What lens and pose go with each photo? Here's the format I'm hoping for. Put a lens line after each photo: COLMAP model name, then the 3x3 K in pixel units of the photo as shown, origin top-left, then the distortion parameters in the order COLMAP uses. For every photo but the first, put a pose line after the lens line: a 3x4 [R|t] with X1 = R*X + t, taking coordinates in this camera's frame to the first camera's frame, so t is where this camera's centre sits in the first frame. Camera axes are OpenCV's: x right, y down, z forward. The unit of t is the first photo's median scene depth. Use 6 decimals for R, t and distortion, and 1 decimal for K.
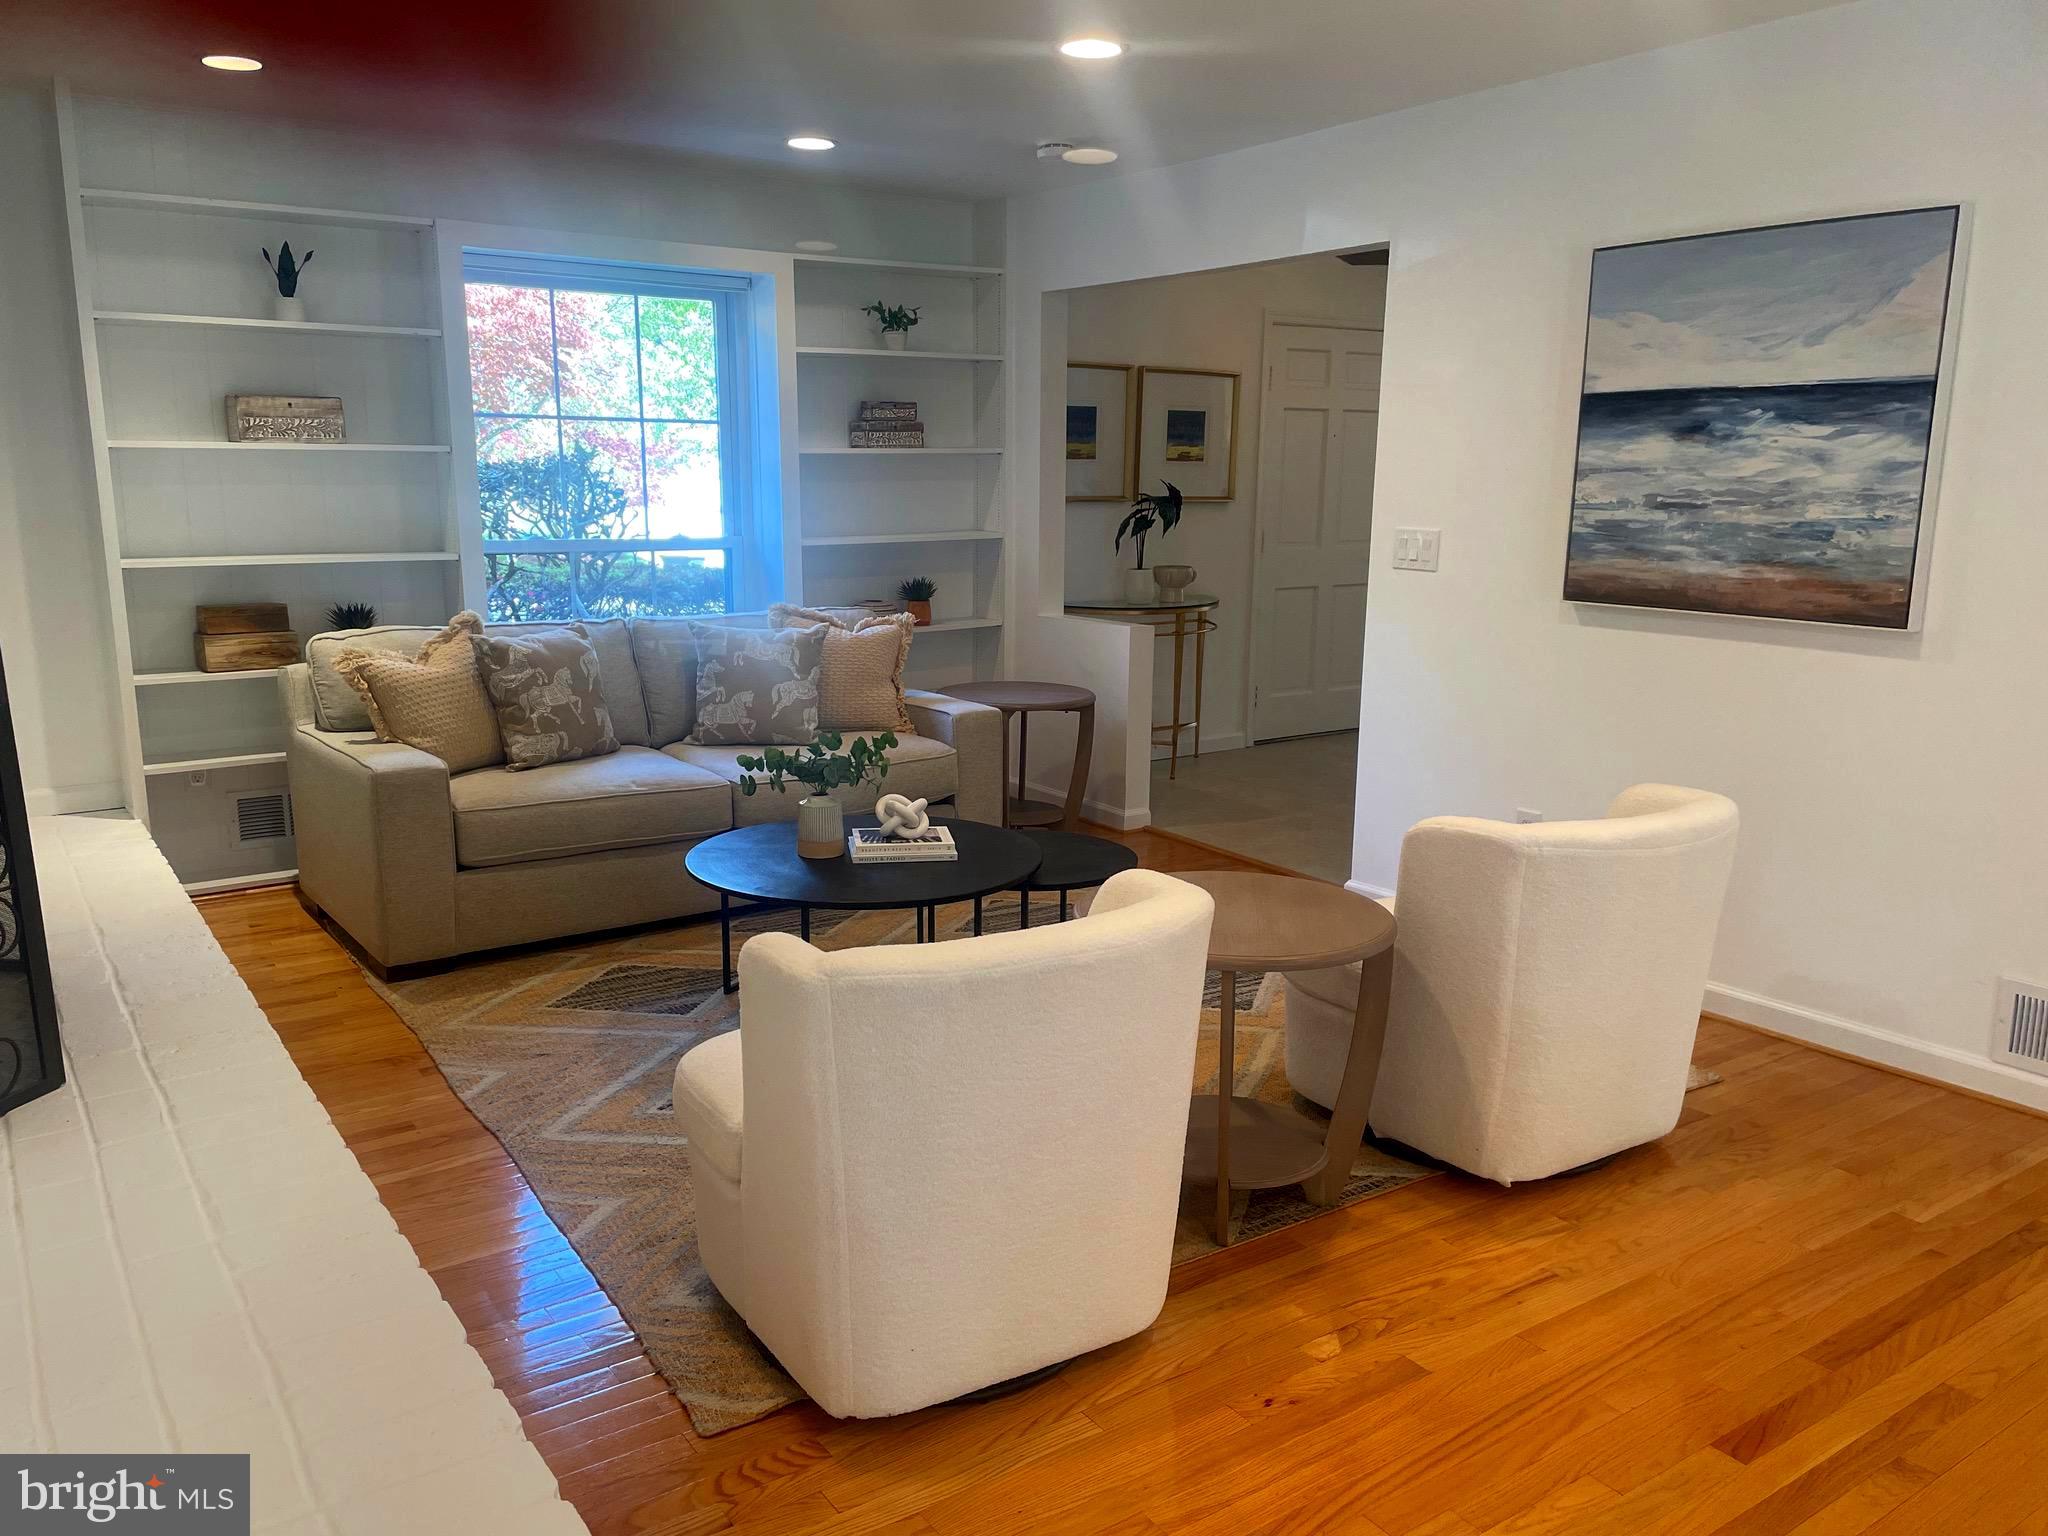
lens RADIAL K [[1552.2, 0, 1012.7], [0, 1552.2, 788.5], [0, 0, 1]] dist [0.032542, -0.022203]
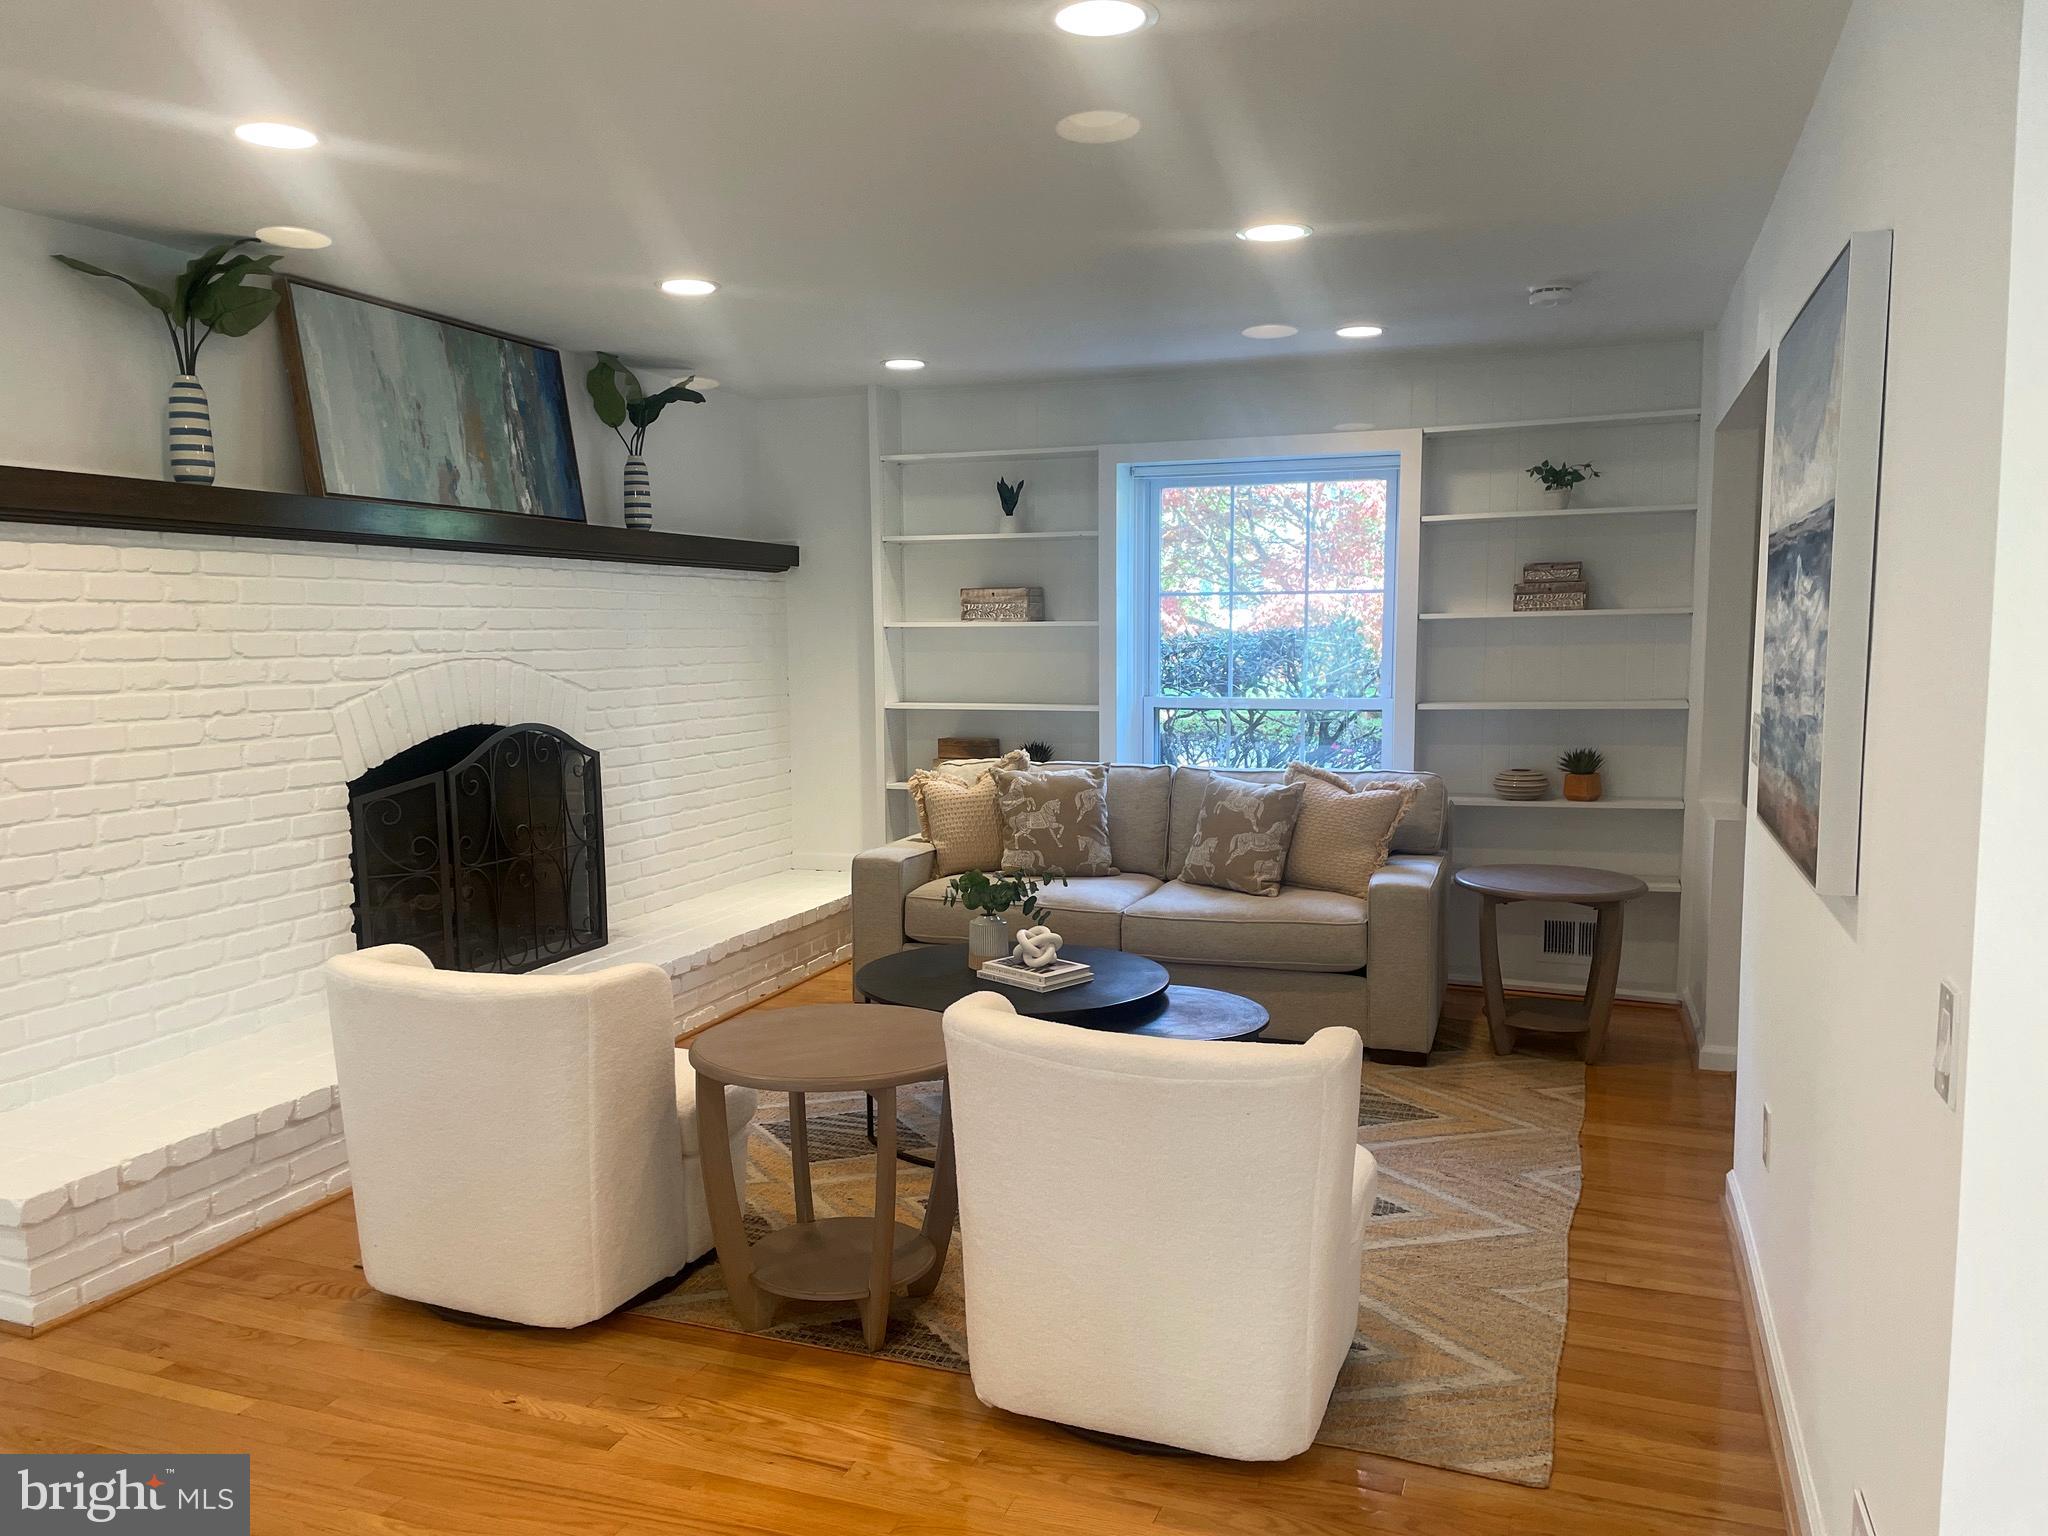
lens RADIAL K [[1552.2, 0, 1006.2], [0, 1552.2, 763.6], [0, 0, 1]] dist [0.032542, -0.022203]
pose [[0.562771, 0.066087, -0.823967, 0.669763], [-0.152693, 0.987956, -0.025050, -0.066770], [0.812387, 0.139912, 0.566084, 0.264046]]
